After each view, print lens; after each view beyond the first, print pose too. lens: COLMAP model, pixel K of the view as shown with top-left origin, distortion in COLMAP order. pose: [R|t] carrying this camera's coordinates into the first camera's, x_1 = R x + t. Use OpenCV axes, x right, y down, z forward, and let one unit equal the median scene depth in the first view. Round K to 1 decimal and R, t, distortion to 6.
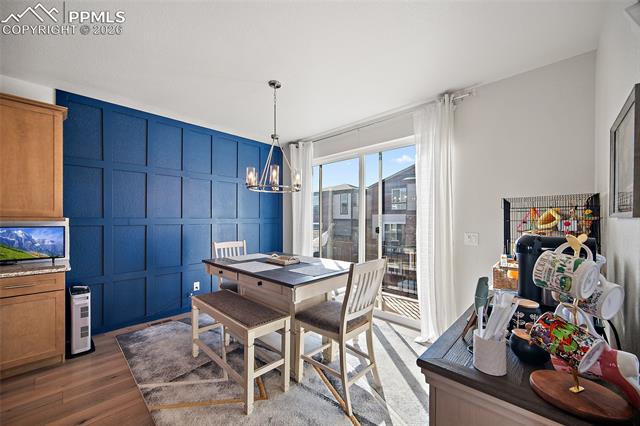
lens RADIAL K [[253.6, 0, 312.2], [0, 253.6, 216.1], [0, 0, 1]] dist [-0.001226, 0.000076]
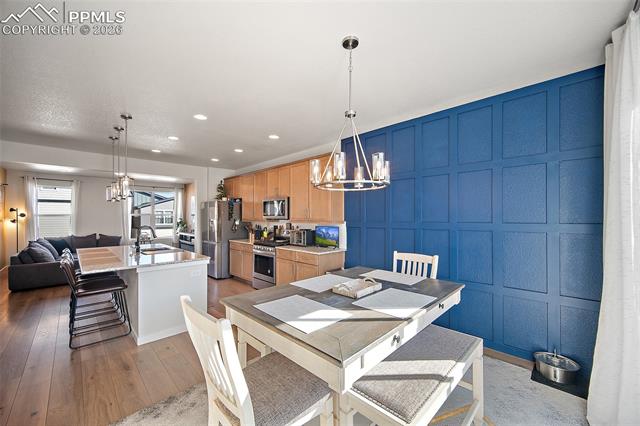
lens RADIAL K [[253.6, 0, 312.2], [0, 253.6, 216.1], [0, 0, 1]] dist [-0.001226, 0.000076]
pose [[-0.024727, -0.008268, -0.999660, 0.543250], [0.012043, 0.999891, -0.008568, -0.012971], [0.999622, -0.012251, -0.024624, 0.861232]]
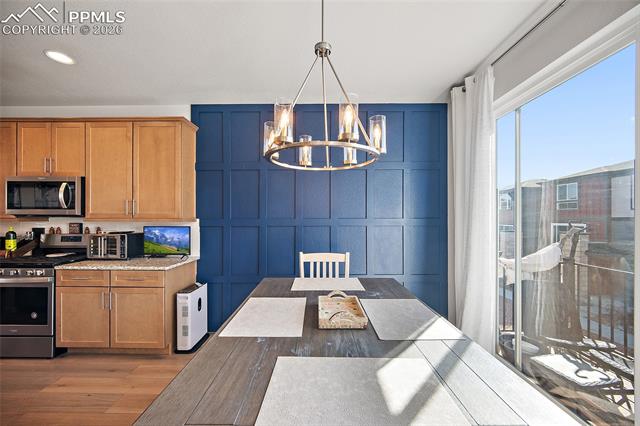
lens RADIAL K [[253.6, 0, 312.2], [0, 253.6, 216.1], [0, 0, 1]] dist [-0.001226, 0.000076]
pose [[0.695362, -0.008810, -0.718606, 0.178891], [0.009475, 0.999950, -0.003090, 0.004176], [0.718598, -0.004660, 0.695411, 0.625114]]
